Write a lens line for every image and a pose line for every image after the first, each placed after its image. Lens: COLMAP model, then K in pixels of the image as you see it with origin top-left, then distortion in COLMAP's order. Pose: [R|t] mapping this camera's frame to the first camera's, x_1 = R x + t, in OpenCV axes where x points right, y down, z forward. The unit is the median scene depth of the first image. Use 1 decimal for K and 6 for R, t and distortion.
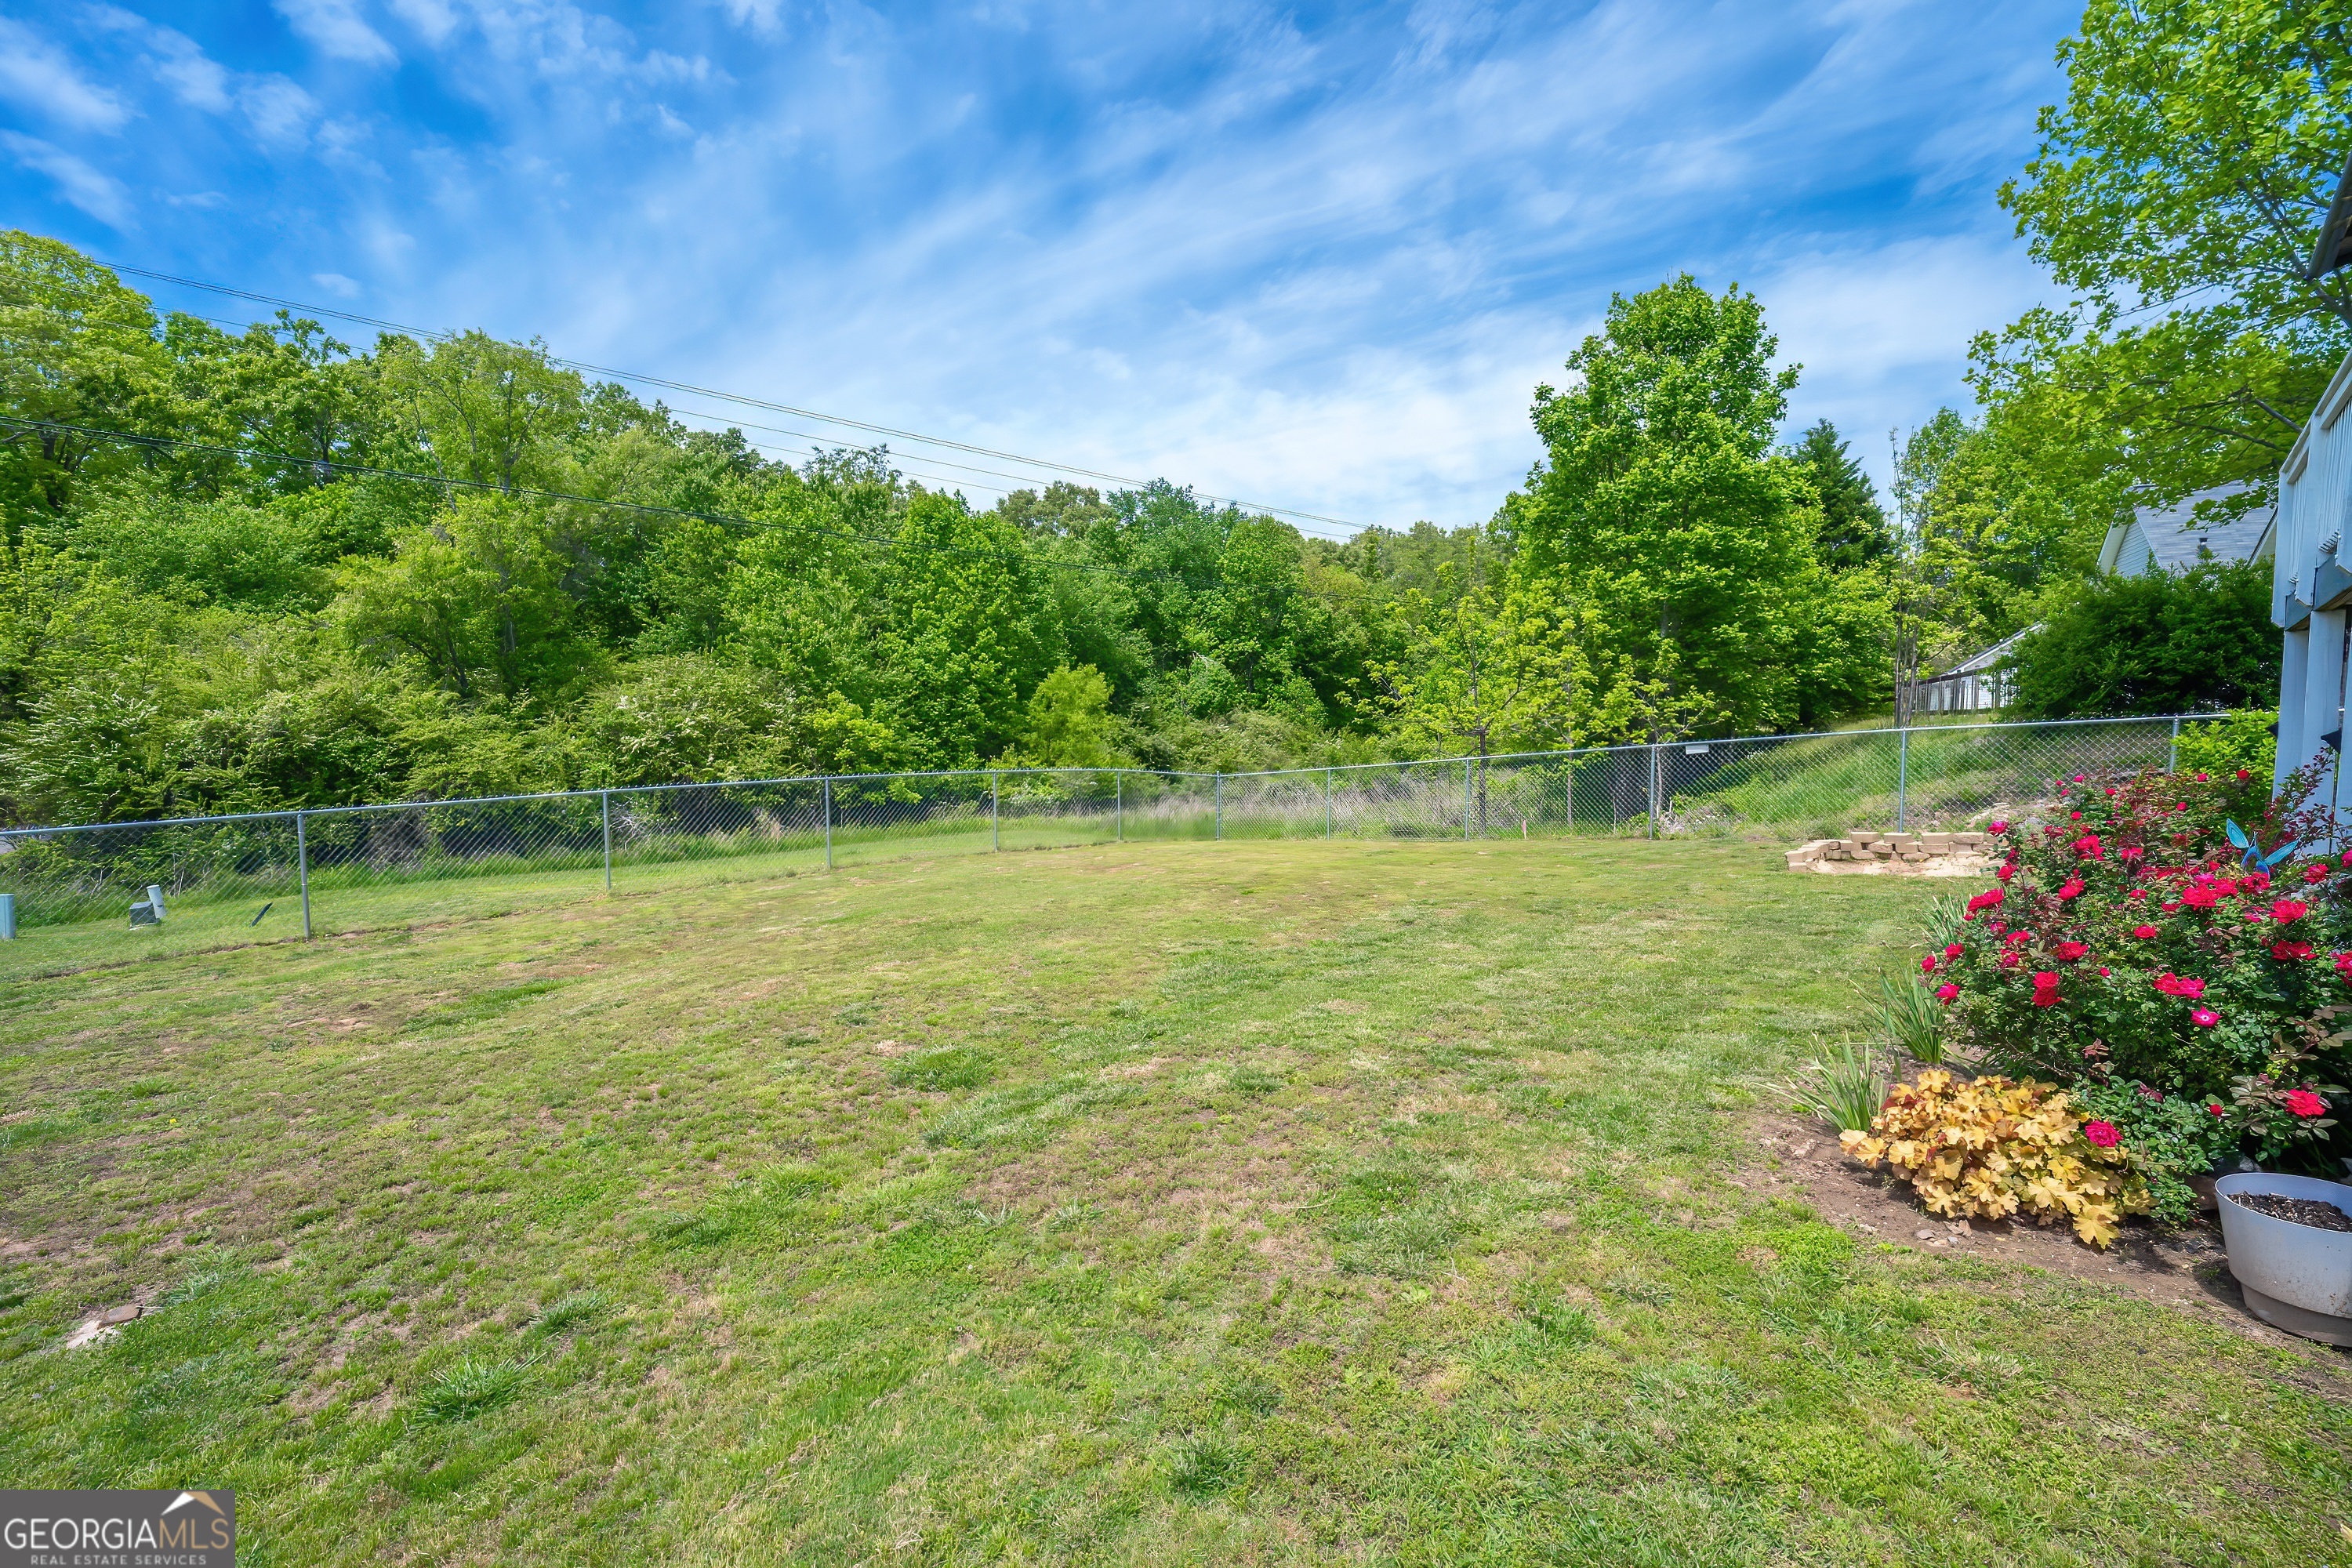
lens RADIAL K [[973.0, 0, 1176.0], [0, 973.0, 784.0], [0, 0, 1]] dist [0.002518, -0.010788]
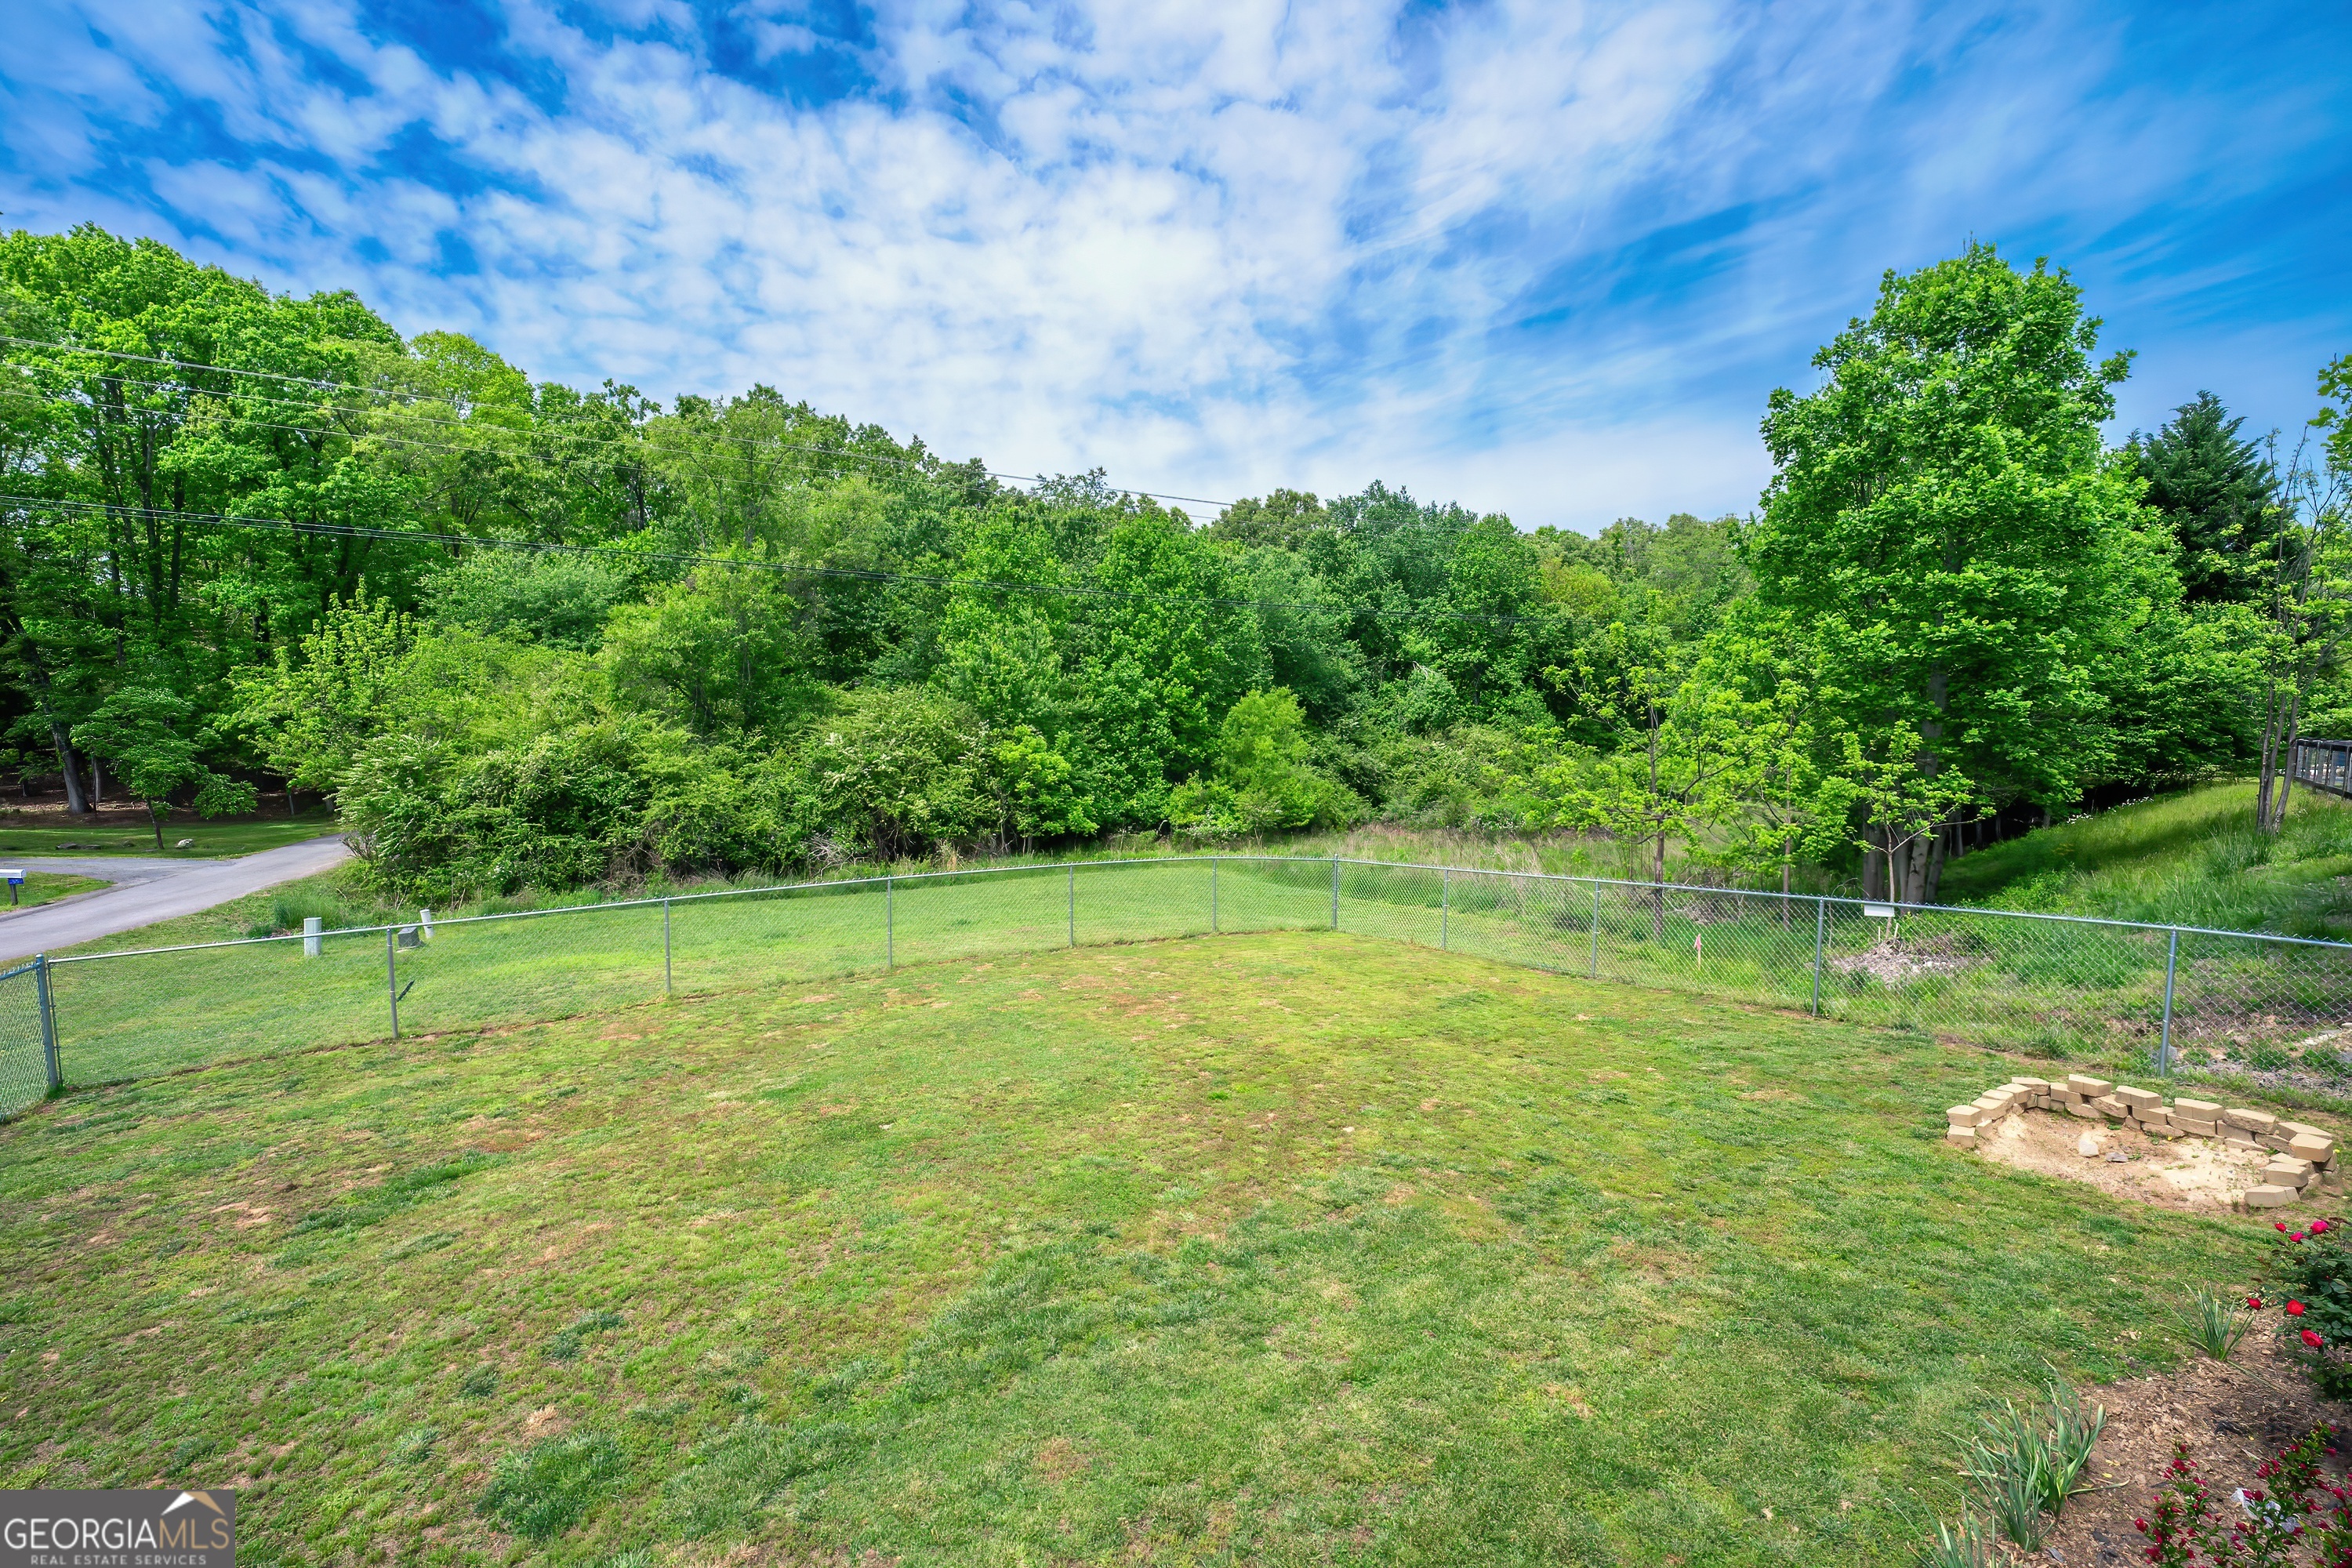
lens RADIAL K [[960.1, 0, 1171.6], [0, 960.1, 791.5], [0, 0, 1]] dist [0.002179, -0.009852]
pose [[0.966803, 0.033215, -0.253356, 0.060311], [-0.028299, 0.999334, 0.023026, -0.045098], [0.253952, -0.015092, 0.967099, 0.038272]]
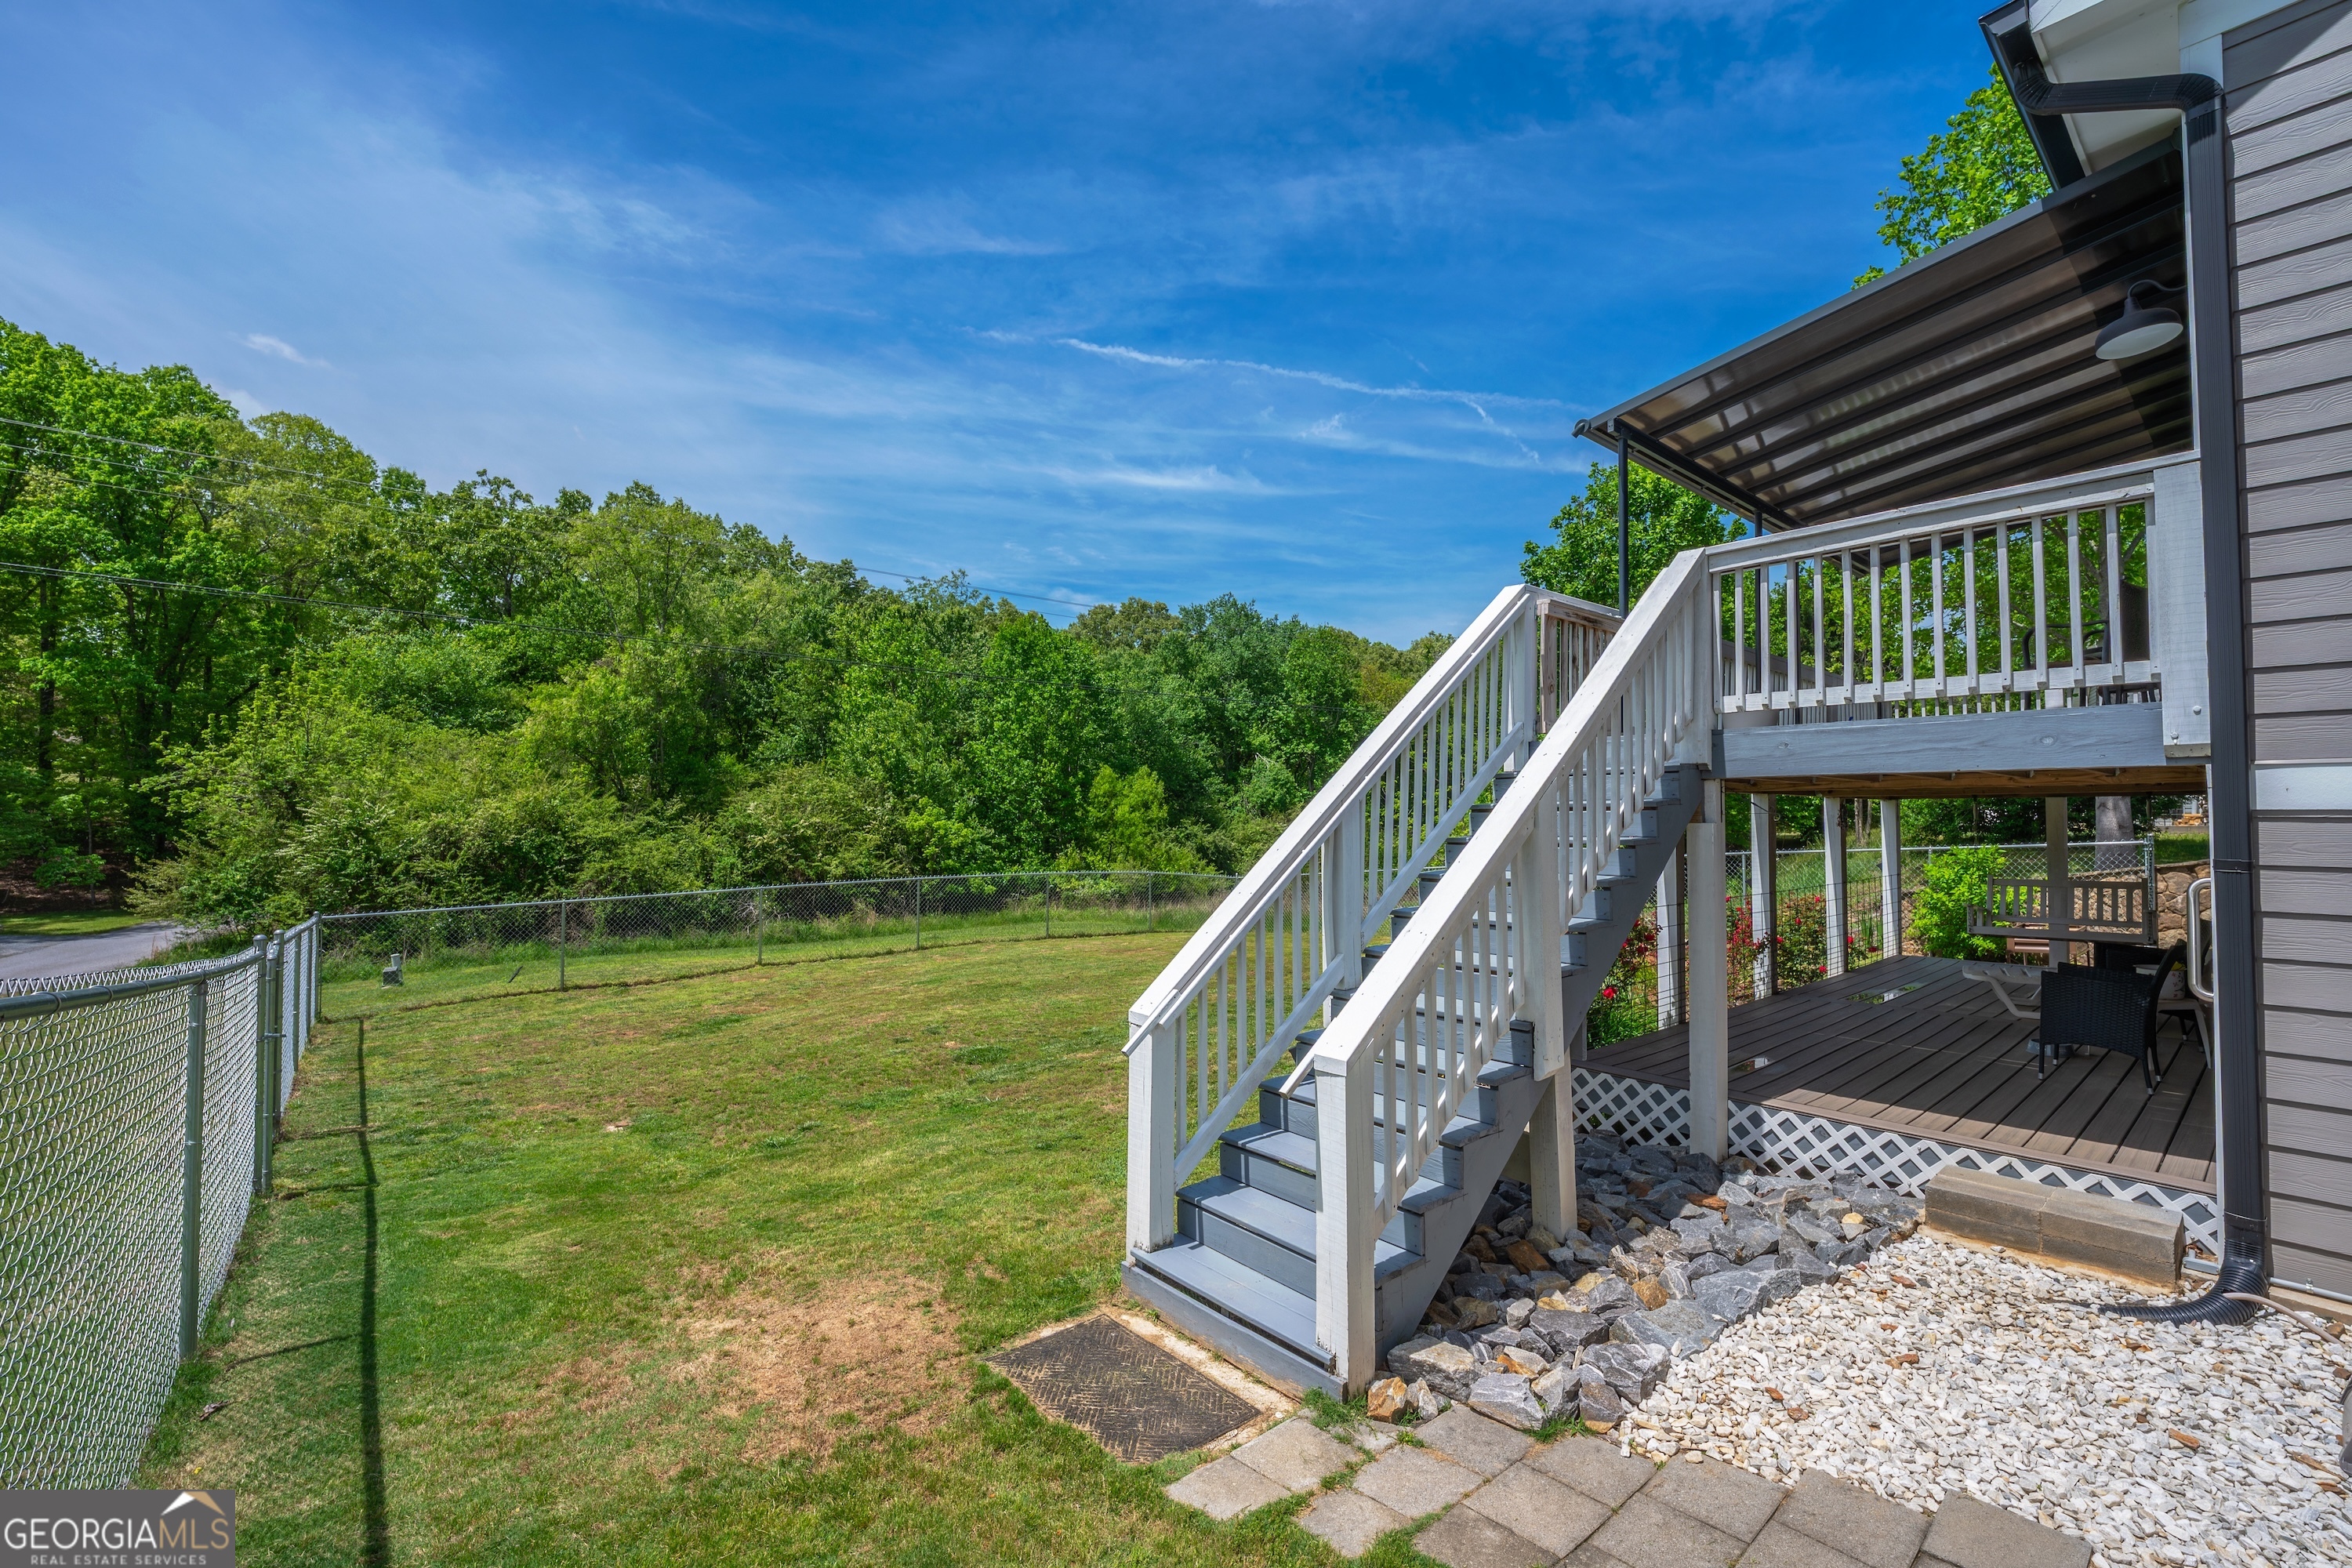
lens RADIAL K [[966.7, 0, 1190.9], [0, 966.7, 775.0], [0, 0, 1]] dist [-0.003748, -0.010845]
pose [[0.997752, 0.004002, -0.066895, 0.033791], [-0.010897, 0.994618, -0.103034, -0.005328], [0.066122, 0.103531, 0.992426, -0.101536]]
